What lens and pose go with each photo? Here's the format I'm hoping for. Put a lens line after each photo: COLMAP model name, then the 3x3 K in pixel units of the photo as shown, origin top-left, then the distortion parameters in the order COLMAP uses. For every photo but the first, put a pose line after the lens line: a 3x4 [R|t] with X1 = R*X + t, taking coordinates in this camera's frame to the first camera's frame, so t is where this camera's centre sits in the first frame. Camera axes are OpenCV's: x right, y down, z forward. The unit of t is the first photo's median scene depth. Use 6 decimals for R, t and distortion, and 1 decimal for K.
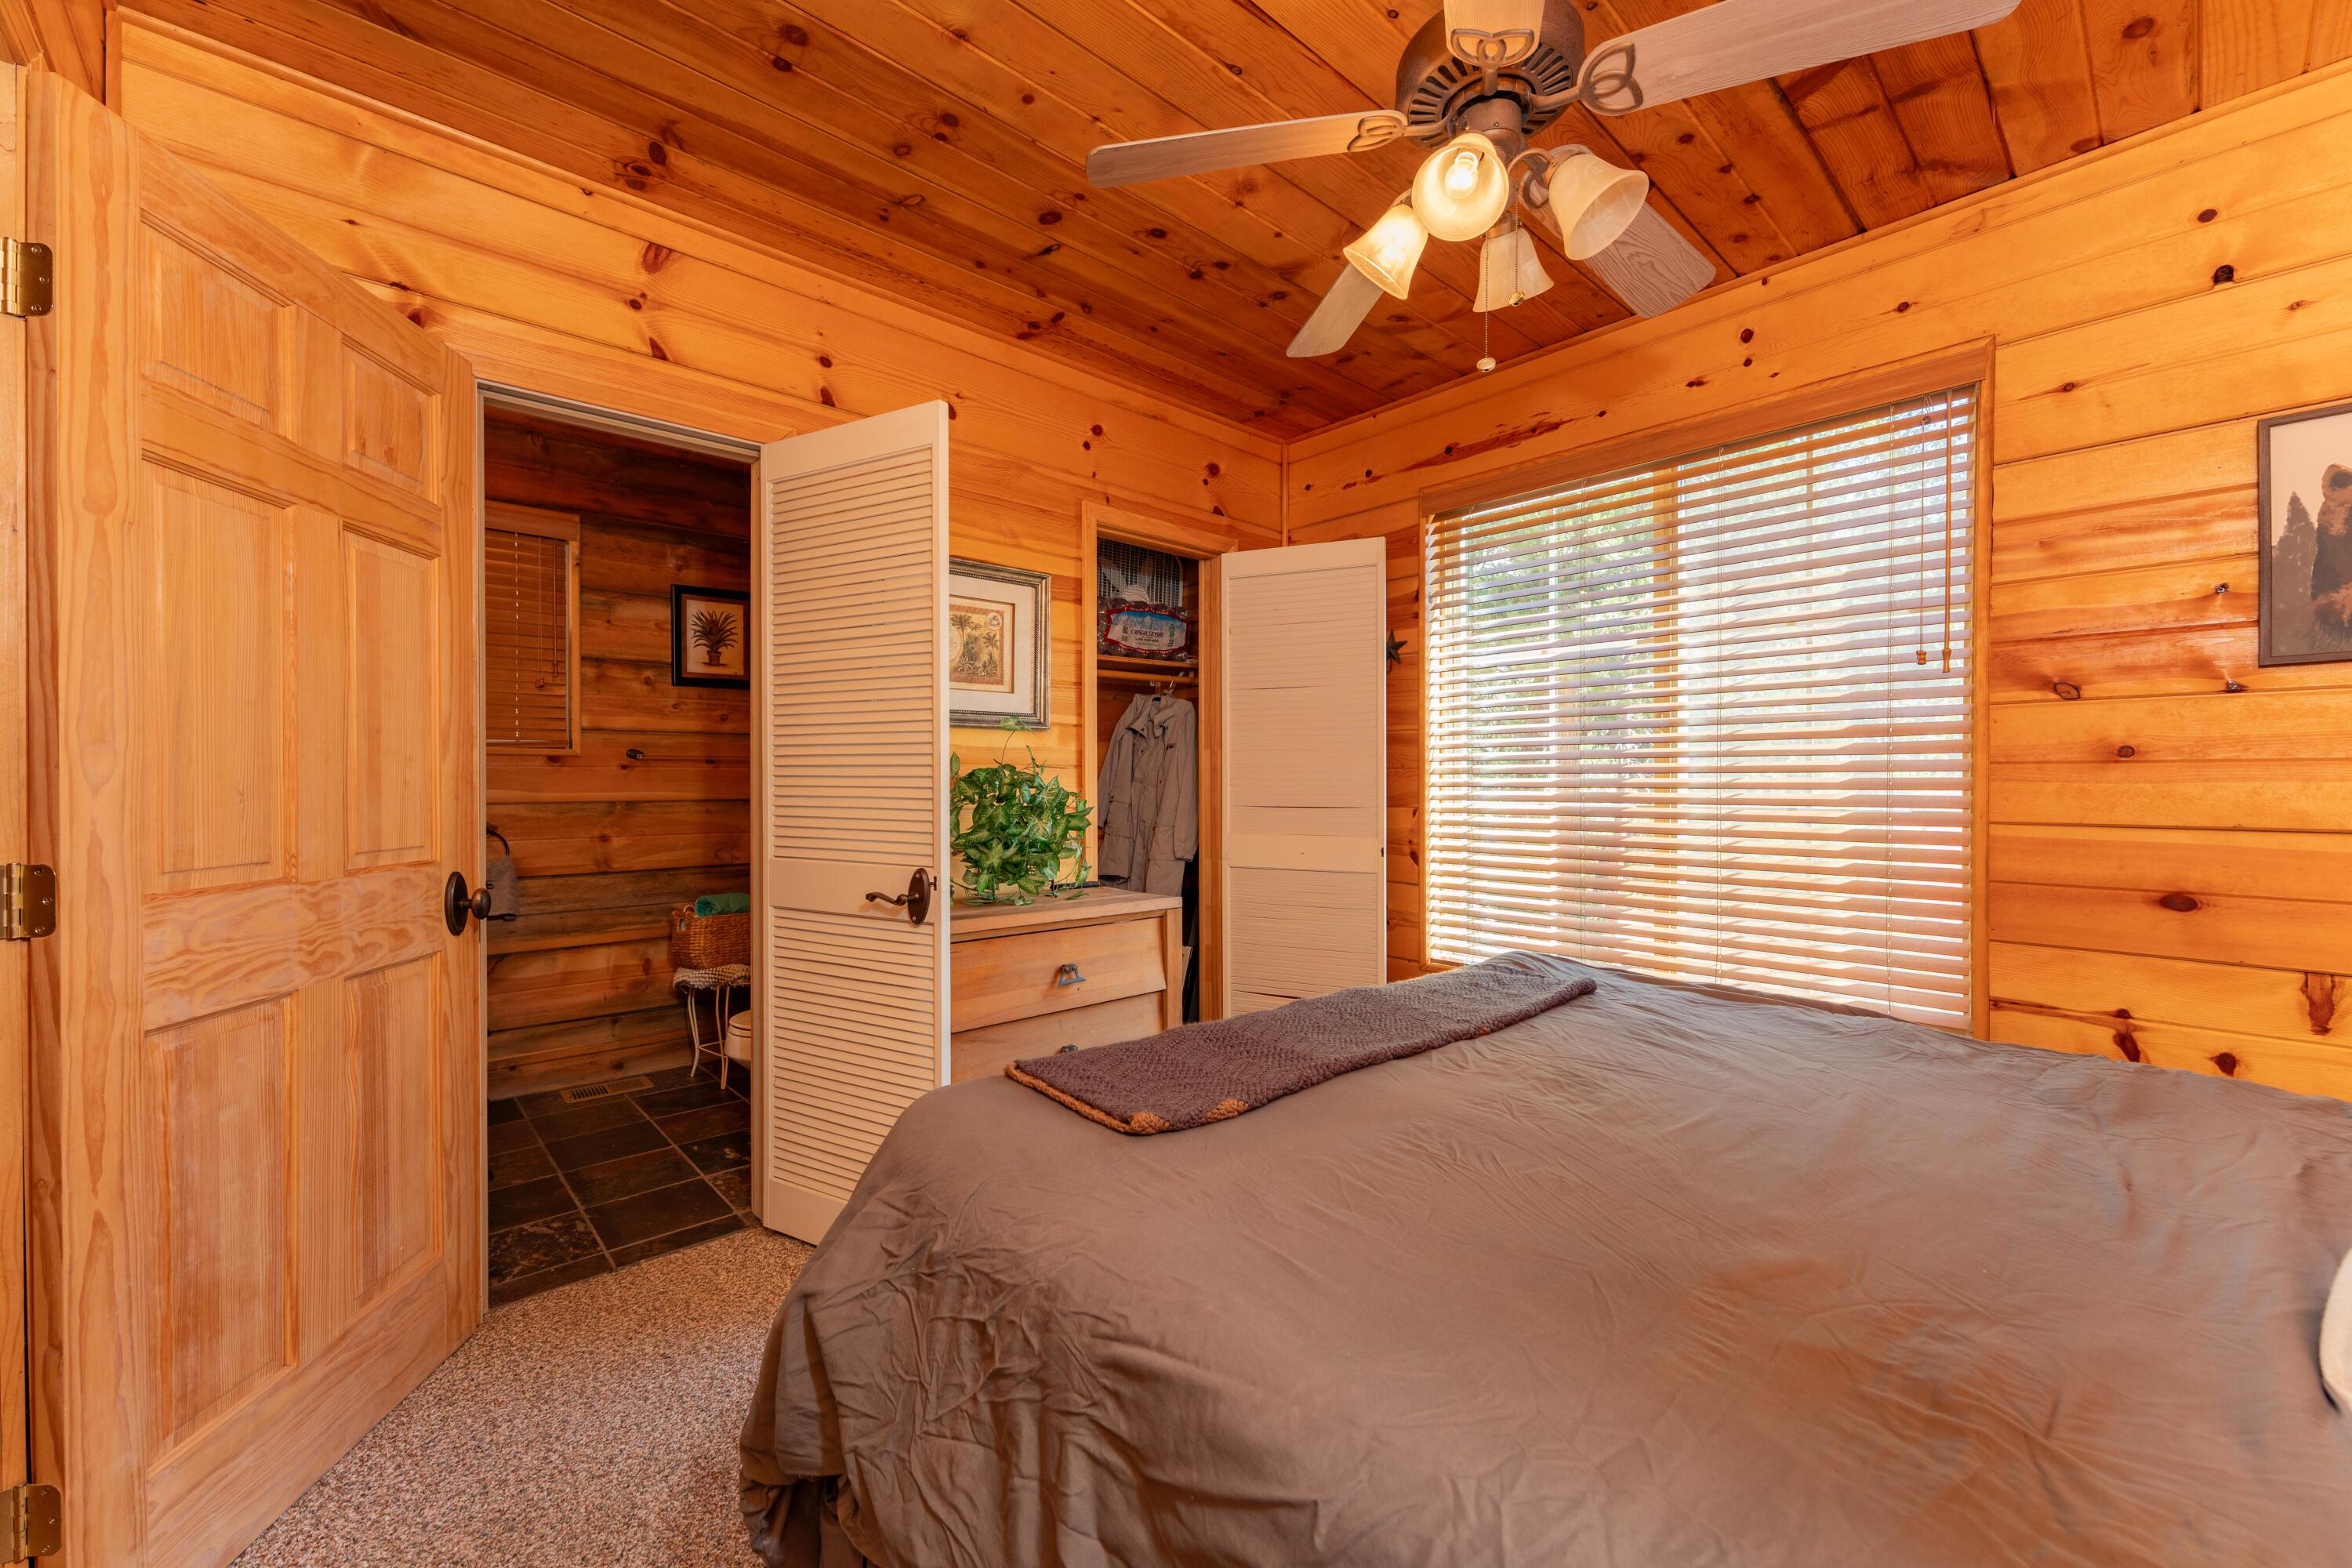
lens RADIAL K [[933.4, 0, 1170.9], [0, 933.4, 783.1], [0, 0, 1]] dist [-0.000178, -0.000263]
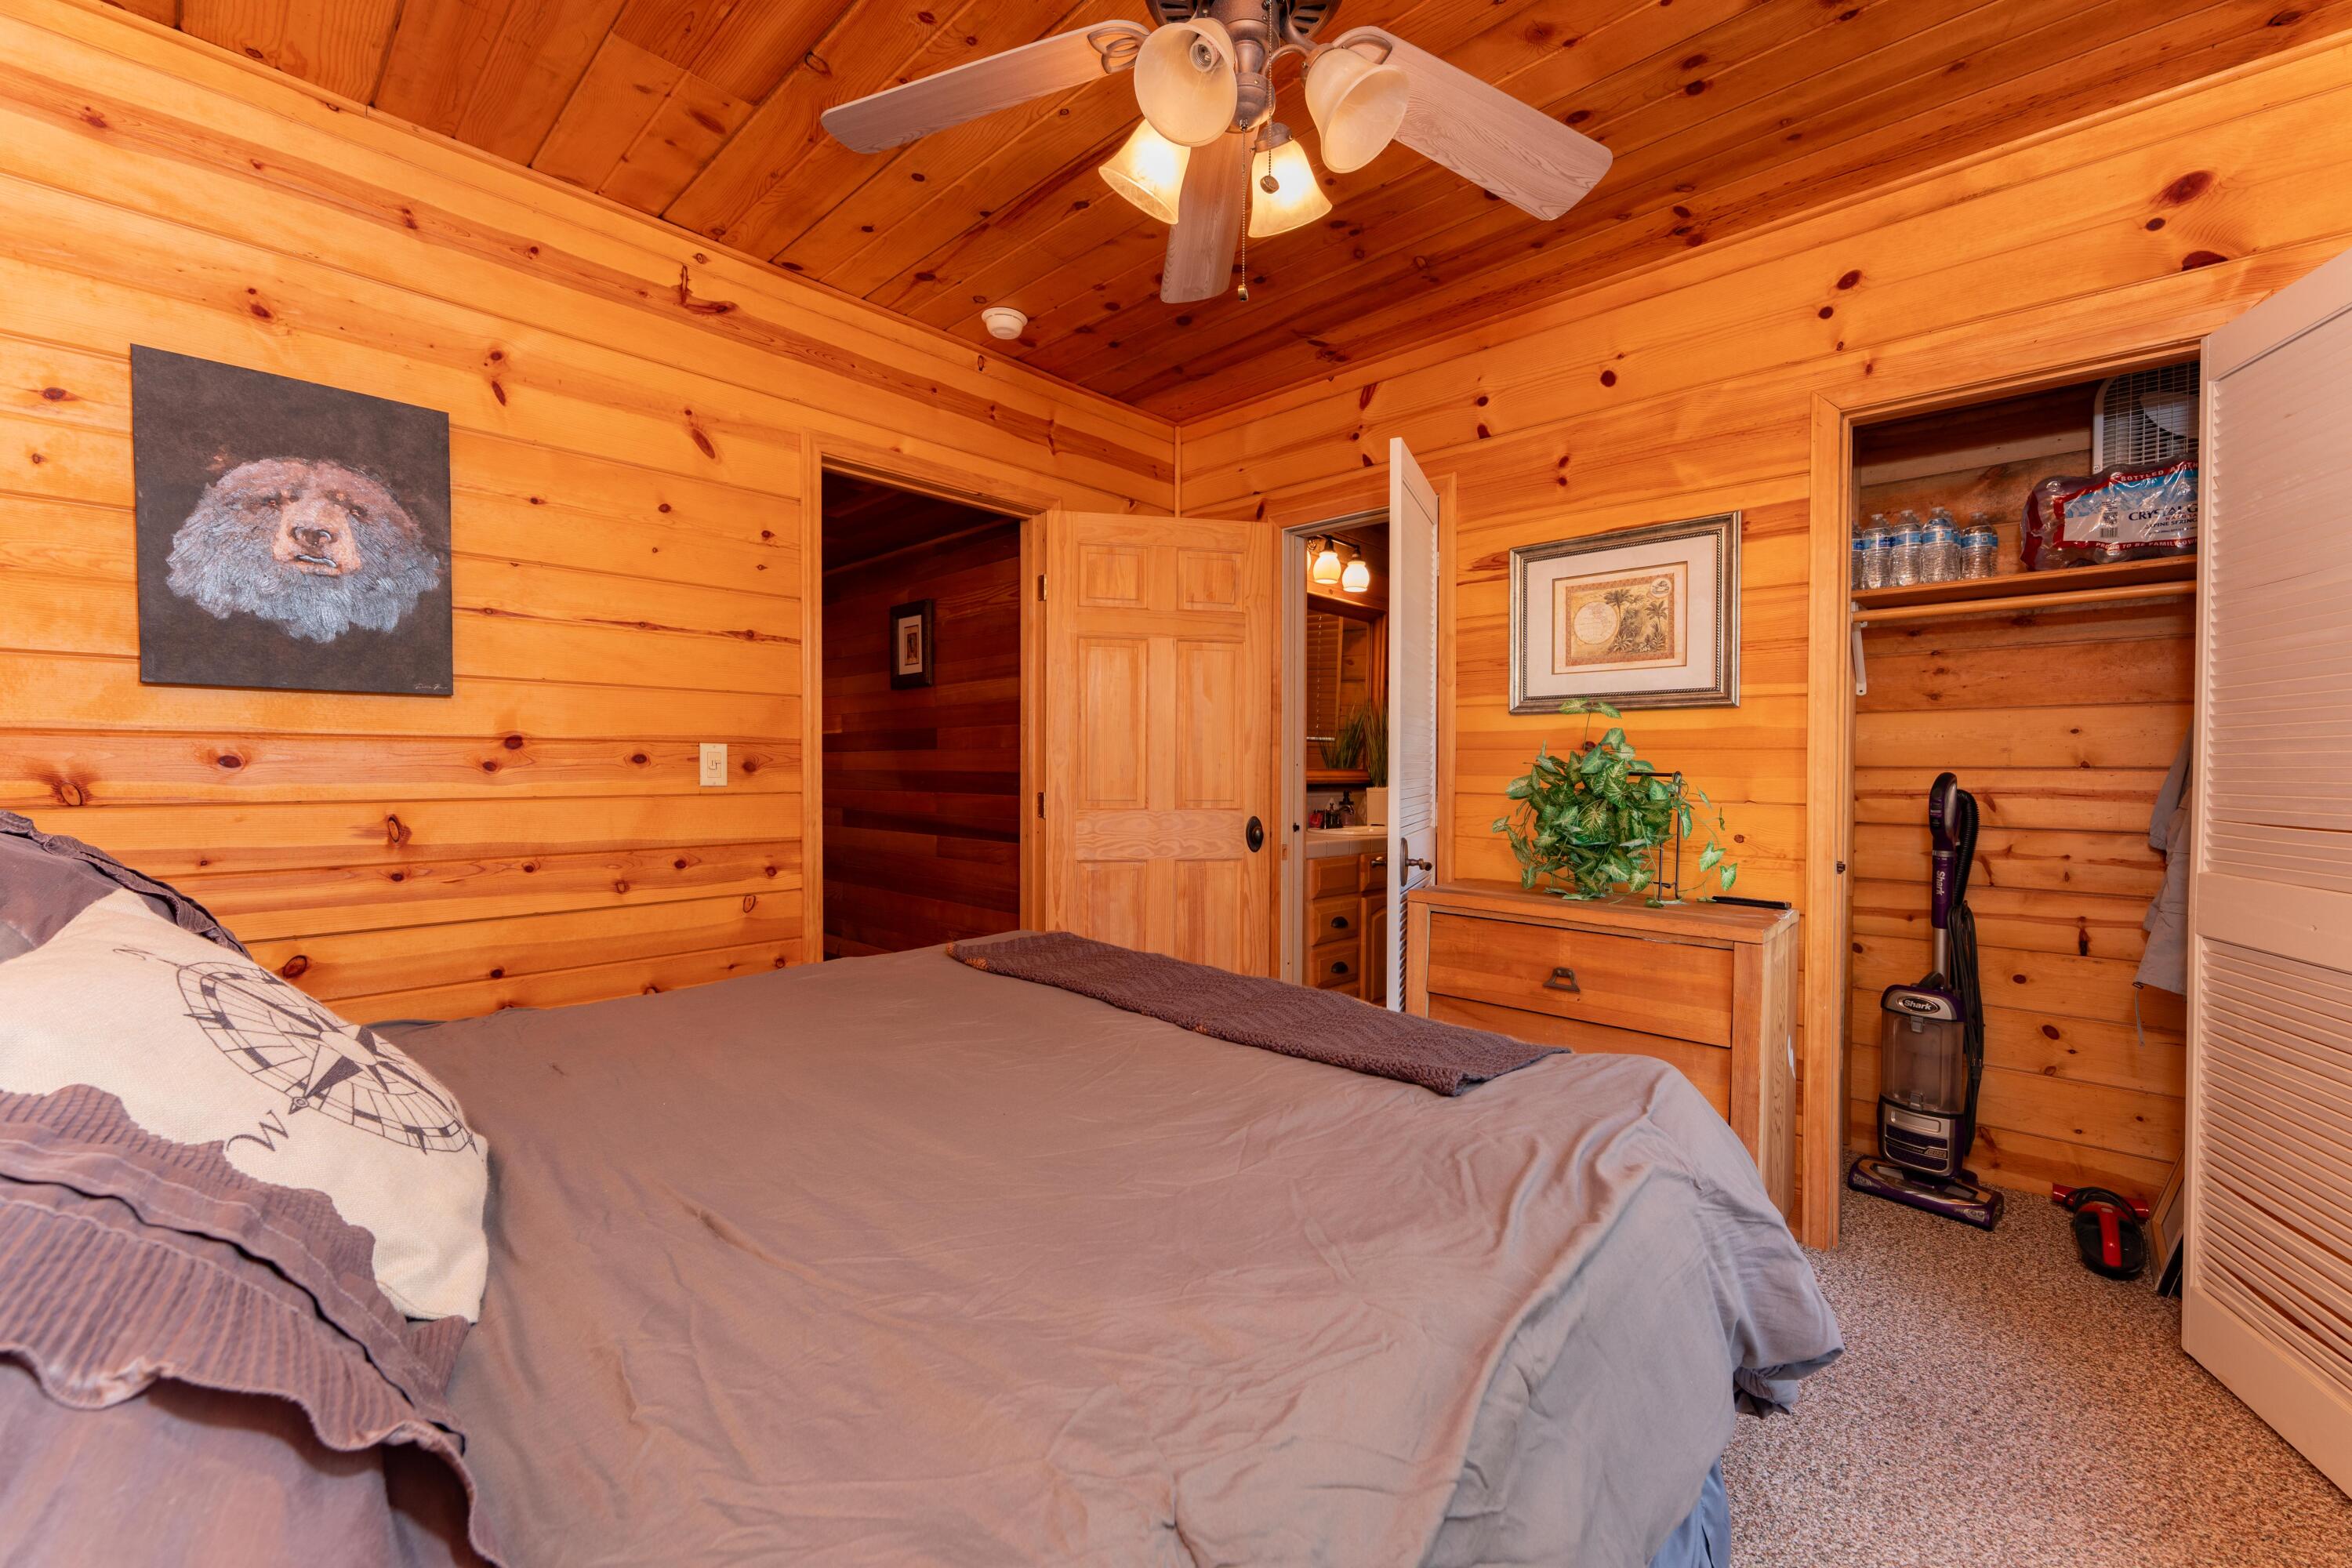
lens RADIAL K [[933.4, 0, 1170.9], [0, 933.4, 783.1], [0, 0, 1]] dist [-0.000178, -0.000263]
pose [[0.076236, 0.018429, -0.996919, 0.886071], [-0.011608, 0.999778, 0.017594, 0.002096], [0.997022, 0.010231, 0.076433, 0.631814]]
